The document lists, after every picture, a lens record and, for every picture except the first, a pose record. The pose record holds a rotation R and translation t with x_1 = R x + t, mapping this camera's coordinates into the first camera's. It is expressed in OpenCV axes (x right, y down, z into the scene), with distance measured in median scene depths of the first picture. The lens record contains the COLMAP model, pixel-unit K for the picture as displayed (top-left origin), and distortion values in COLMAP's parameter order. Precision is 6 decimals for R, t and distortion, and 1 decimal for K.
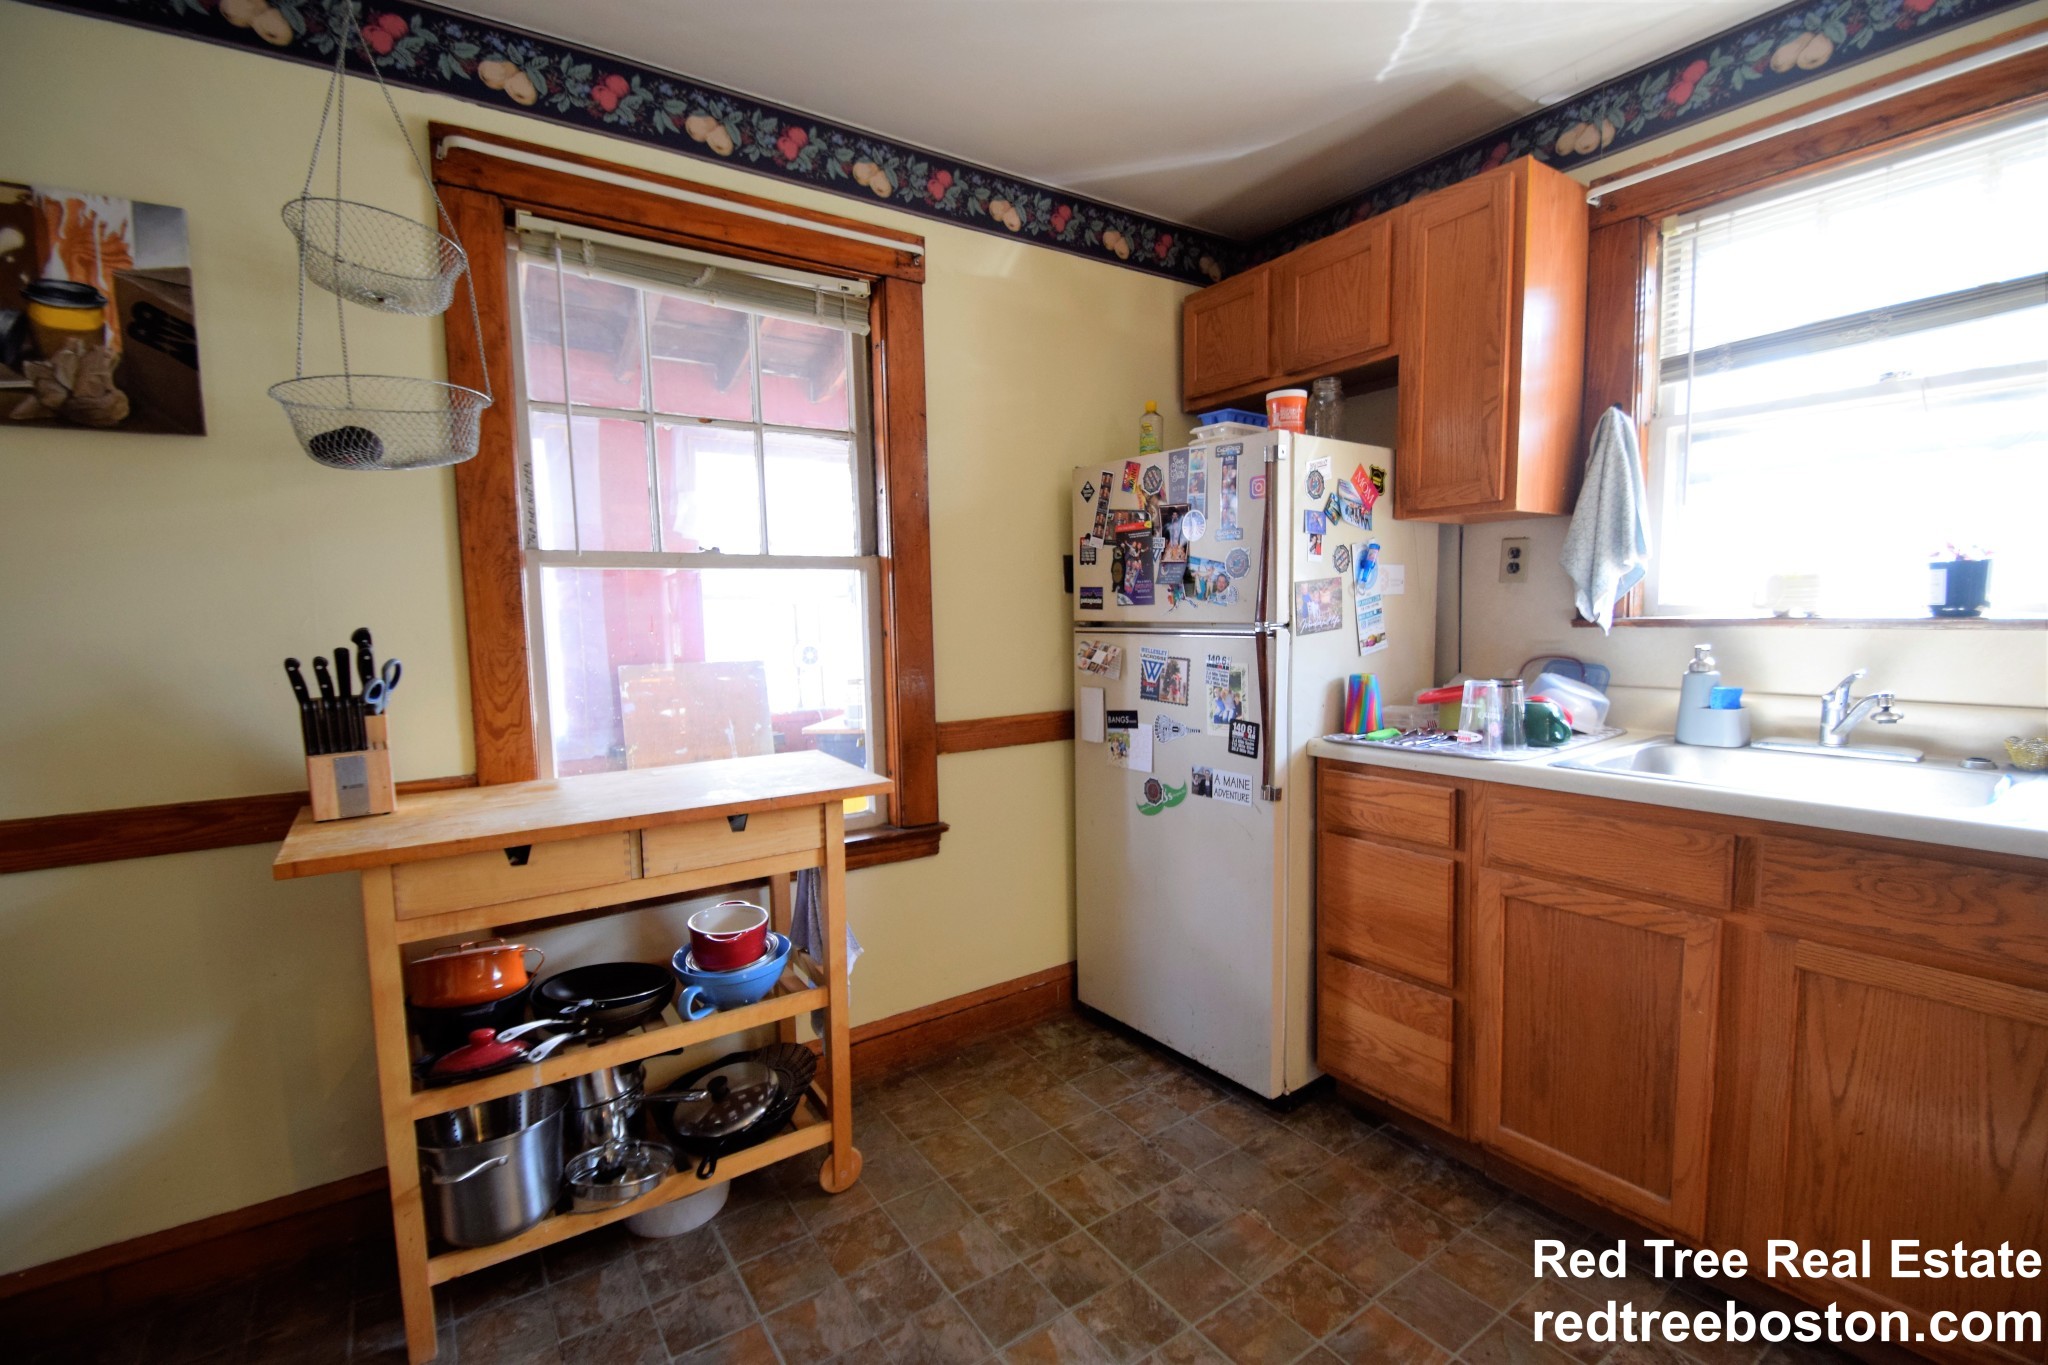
lens RADIAL K [[897.7, 0, 1019.4], [0, 897.7, 683.5], [0, 0, 1]] dist [0.005234, -0.008332]
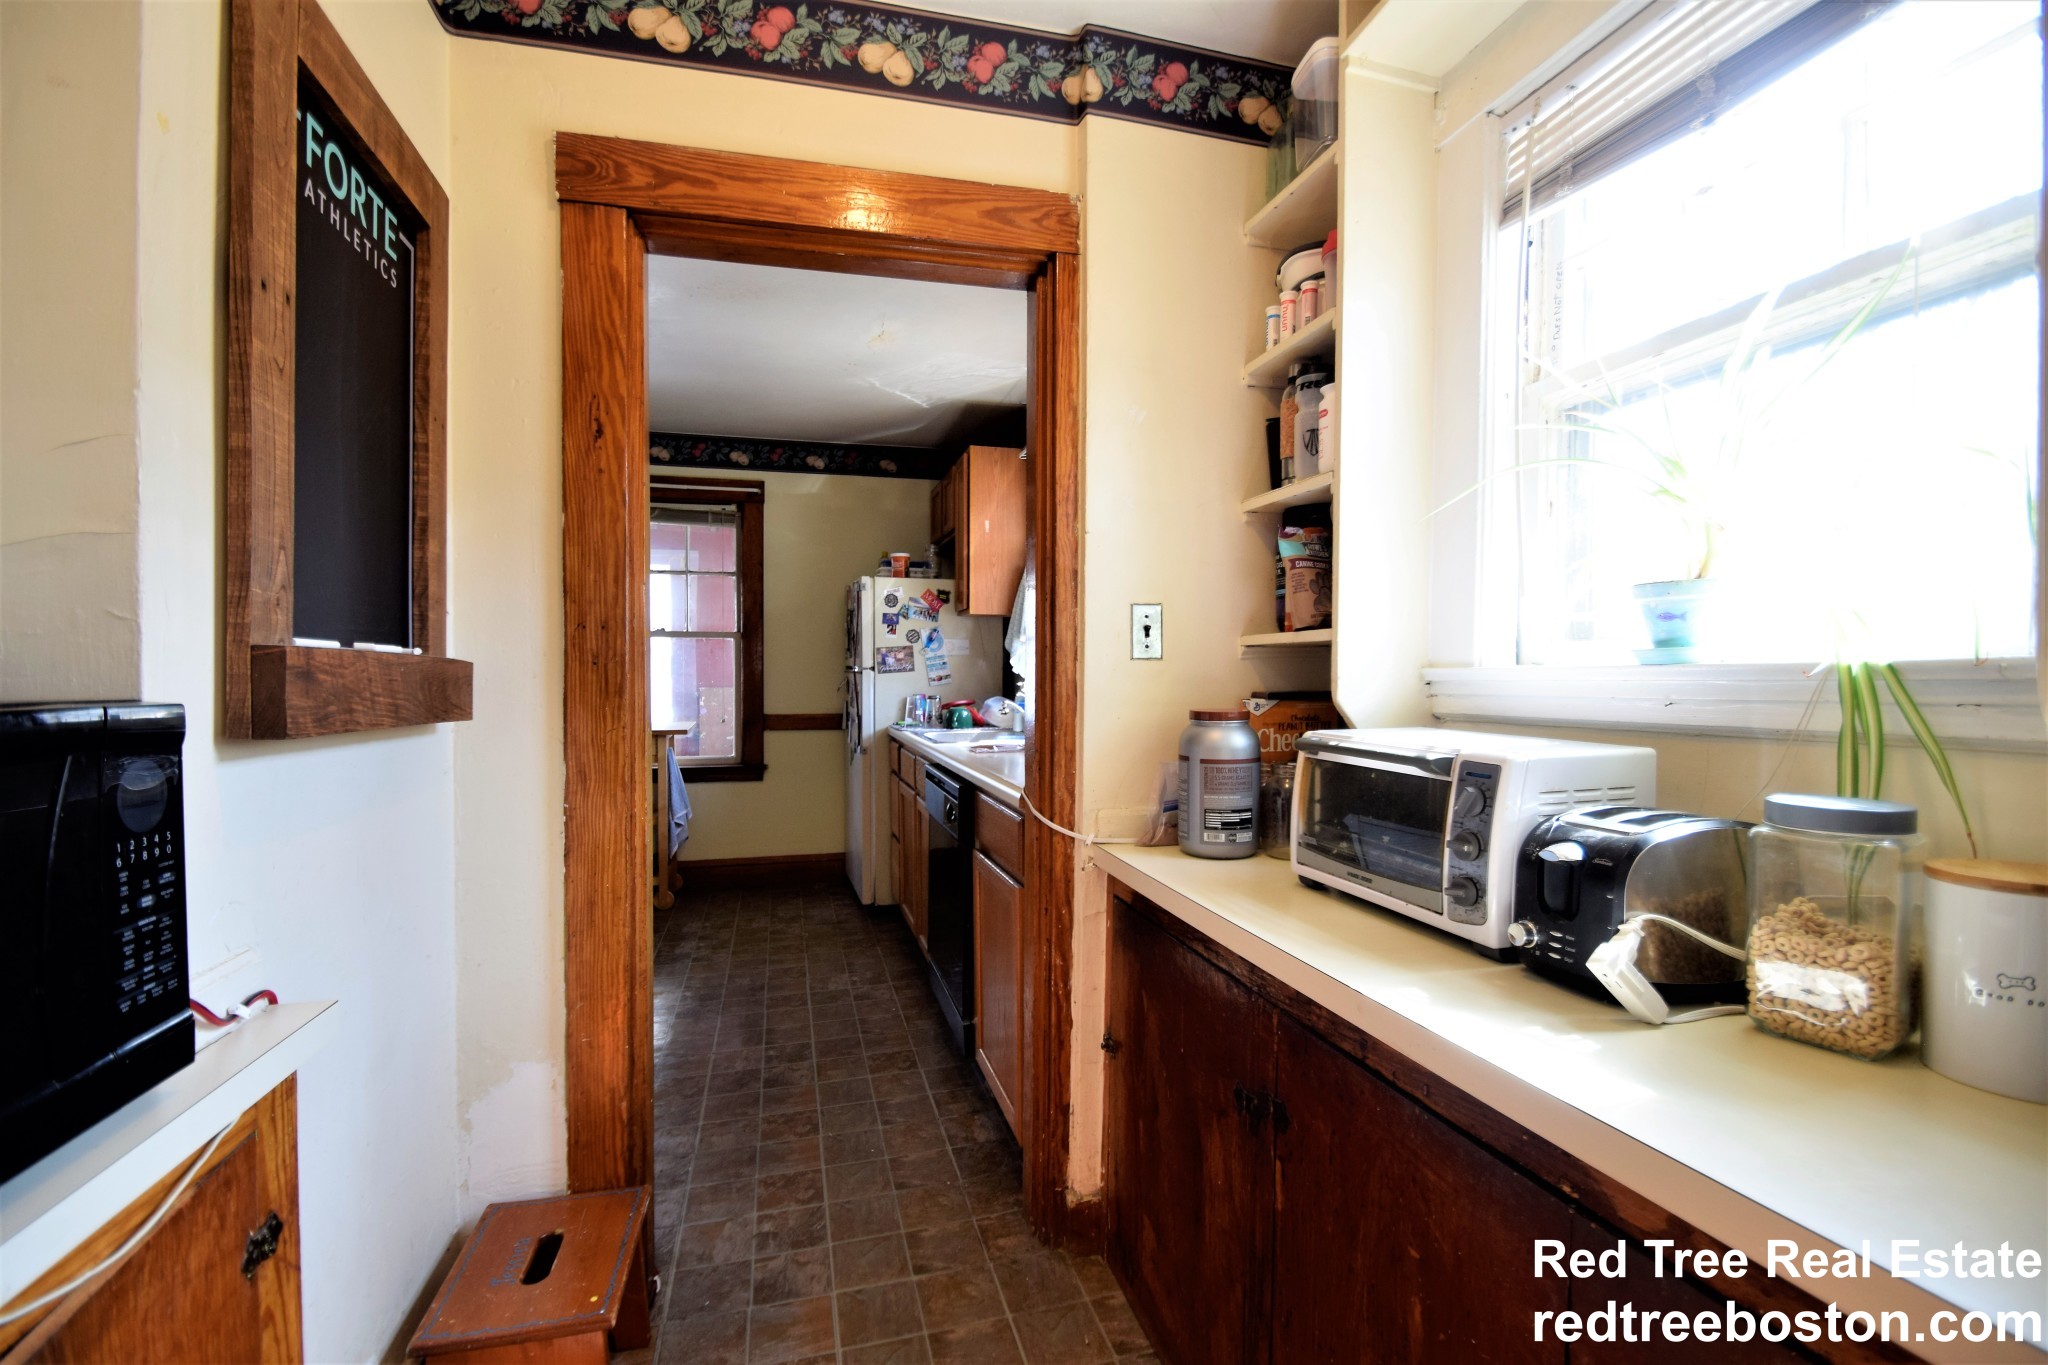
lens RADIAL K [[897.7, 0, 1020.1], [0, 897.7, 685.0], [0, 0, 1]] dist [0.005234, -0.008332]
pose [[0.940562, 0.028051, -0.338461, 1.228254], [-0.049365, 0.997291, -0.054531, 0.064131], [0.336015, 0.067998, 0.939399, -0.766728]]
